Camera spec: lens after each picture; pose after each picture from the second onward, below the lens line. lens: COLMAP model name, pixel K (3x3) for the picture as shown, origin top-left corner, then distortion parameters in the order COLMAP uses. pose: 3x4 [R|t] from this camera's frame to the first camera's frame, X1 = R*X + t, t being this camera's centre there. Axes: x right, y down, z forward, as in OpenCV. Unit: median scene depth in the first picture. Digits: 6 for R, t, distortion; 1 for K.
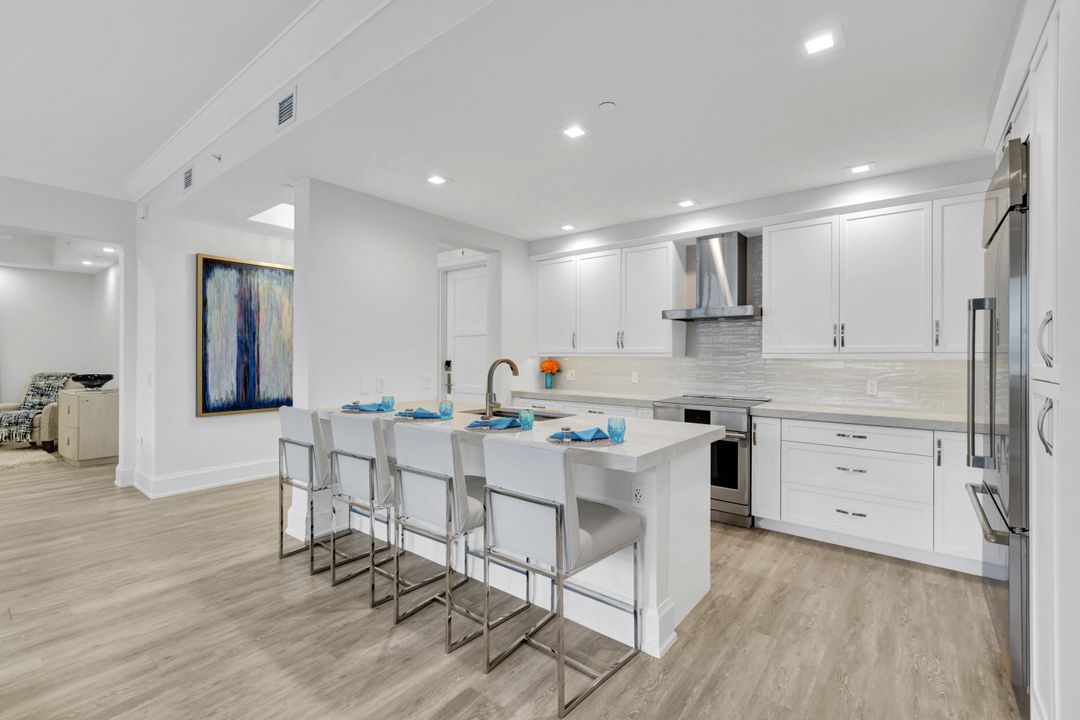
lens RADIAL K [[476.4, 0, 533.6], [0, 476.4, 357.1], [0, 0, 1]] dist [0.008537, -0.000727]
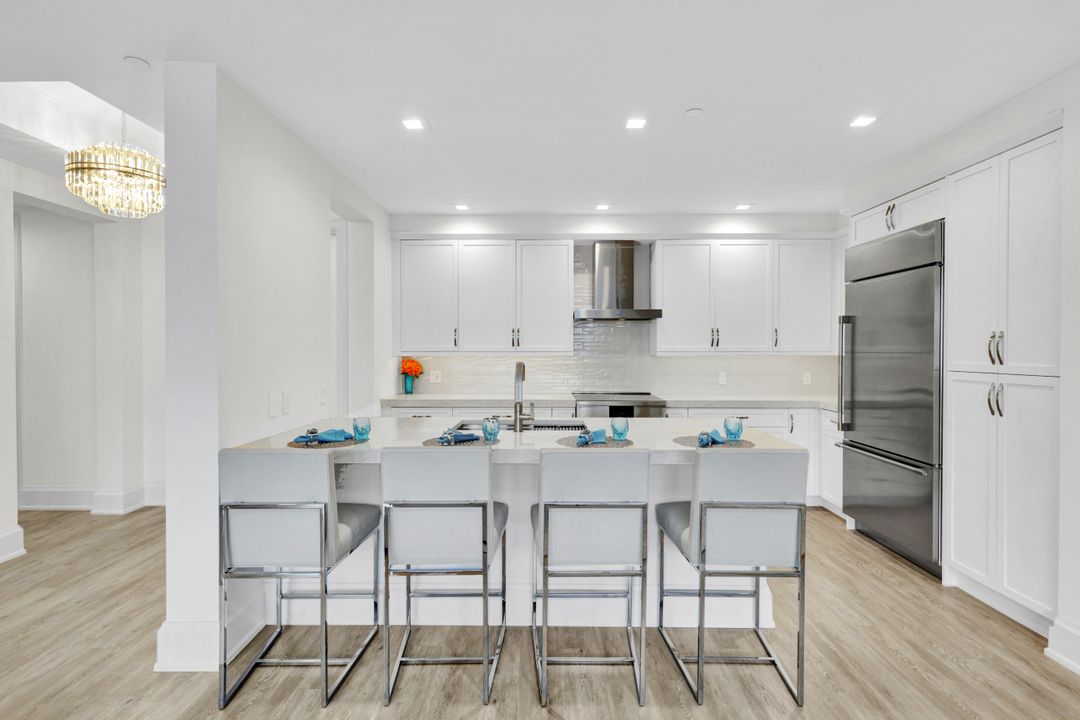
lens RADIAL K [[511.9, 0, 535.2], [0, 511.9, 358.4], [0, 0, 1]] dist [0.001072, 0.000263]
pose [[0.786621, -0.013297, 0.617293, -0.452786], [0.004603, 0.999867, 0.015673, -0.011667], [-0.617419, -0.009488, 0.786578, 0.202968]]
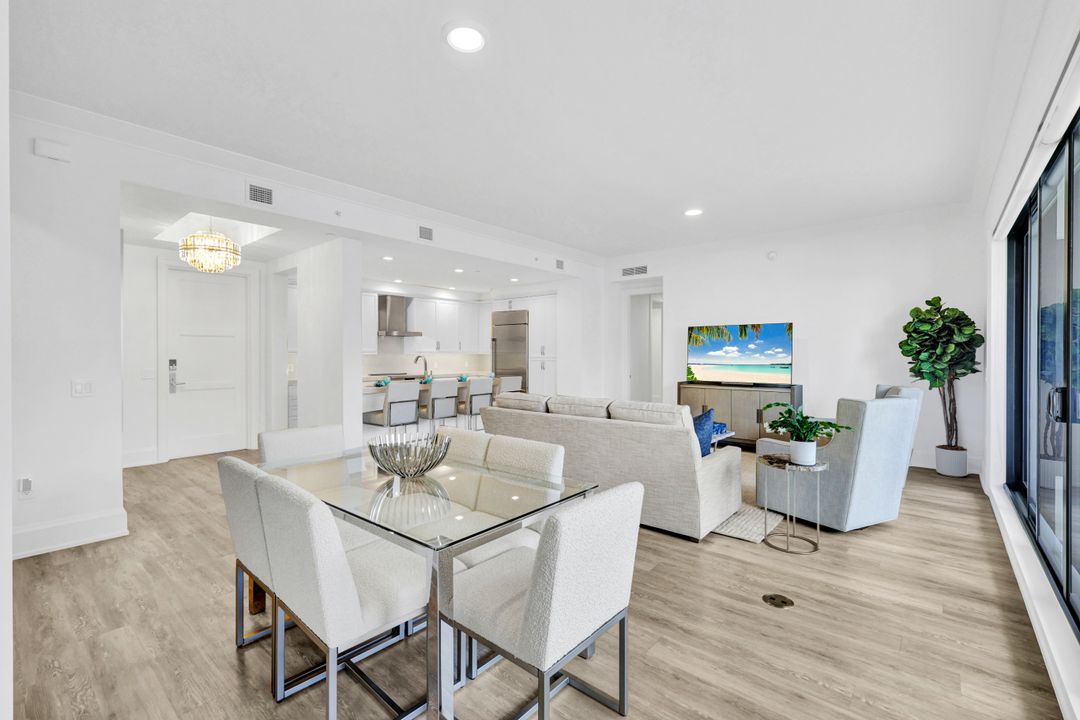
lens RADIAL K [[476.4, 0, 540.2], [0, 476.4, 358.2], [0, 0, 1]] dist [0.008537, -0.000727]
pose [[0.027913, -0.015408, 0.999492, -1.641767], [0.002923, 0.999878, 0.015332, -0.011386], [-0.999606, 0.002493, 0.027954, 0.299694]]
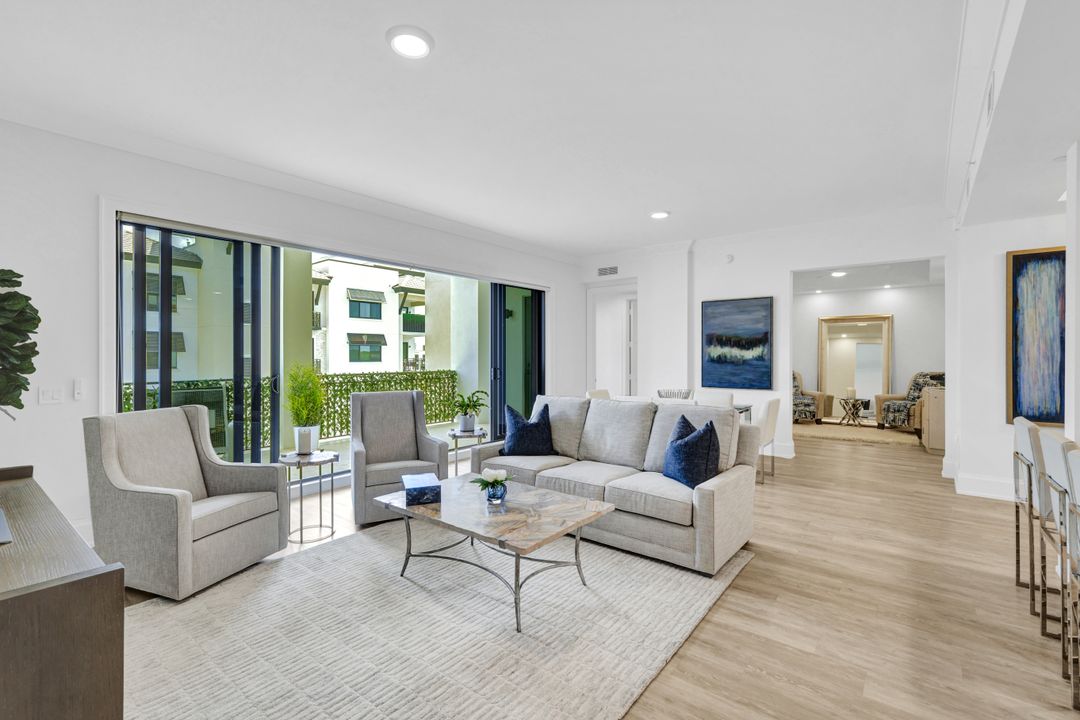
lens RADIAL K [[476.4, 0, 546.7], [0, 476.4, 354.6], [0, 0, 1]] dist [0.008537, -0.000727]
pose [[0.012963, -0.004393, -0.999906, 0.270925], [-0.001688, 0.999989, -0.004416, -0.006044], [0.999915, 0.001745, 0.012956, 0.073550]]
